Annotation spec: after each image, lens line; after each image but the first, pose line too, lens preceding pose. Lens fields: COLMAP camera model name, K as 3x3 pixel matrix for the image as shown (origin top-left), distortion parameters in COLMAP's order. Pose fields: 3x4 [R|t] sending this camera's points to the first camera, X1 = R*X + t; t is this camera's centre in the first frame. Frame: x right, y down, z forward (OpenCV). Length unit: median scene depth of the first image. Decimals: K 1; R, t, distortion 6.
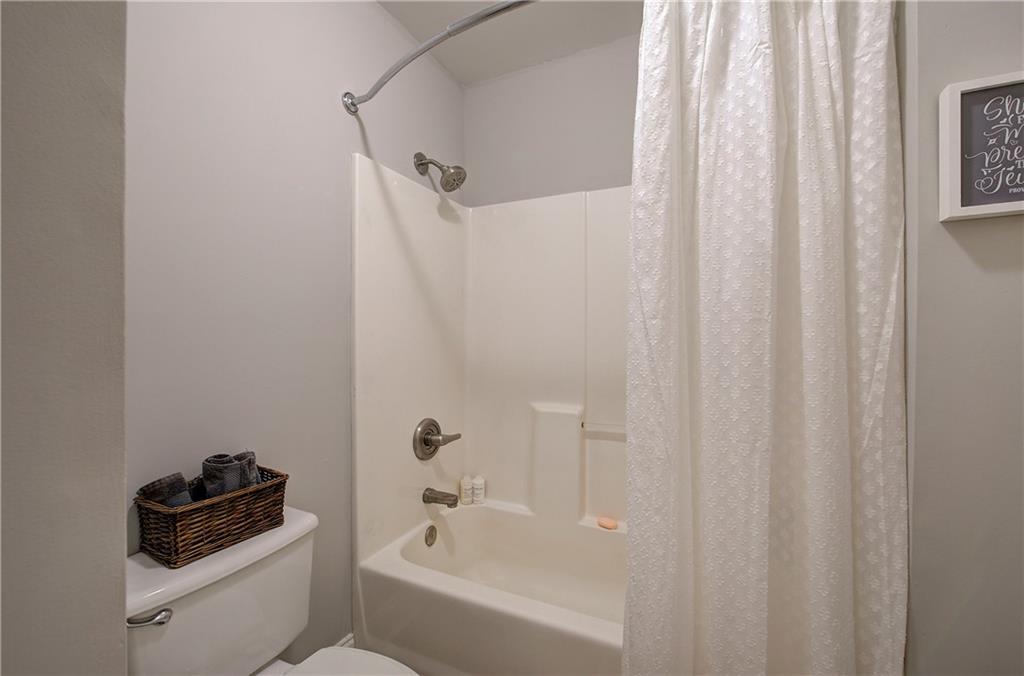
lens RADIAL K [[433.7, 0, 513.7], [0, 433.7, 337.3], [0, 0, 1]] dist [-0.006889, 0.004650]
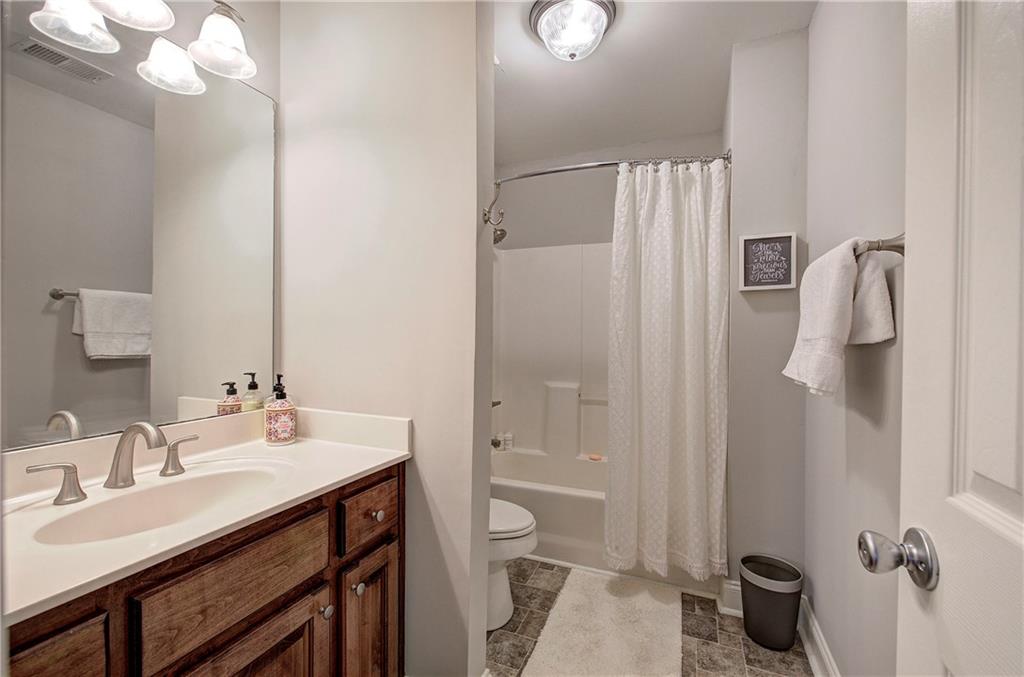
lens RADIAL K [[433.7, 0, 513.7], [0, 433.7, 337.8], [0, 0, 1]] dist [-0.006889, 0.004650]
pose [[0.999033, 0.006552, 0.043484, -0.318901], [-0.006461, 0.999977, -0.002252, 0.001665], [-0.043498, 0.001968, 0.999052, -1.190009]]
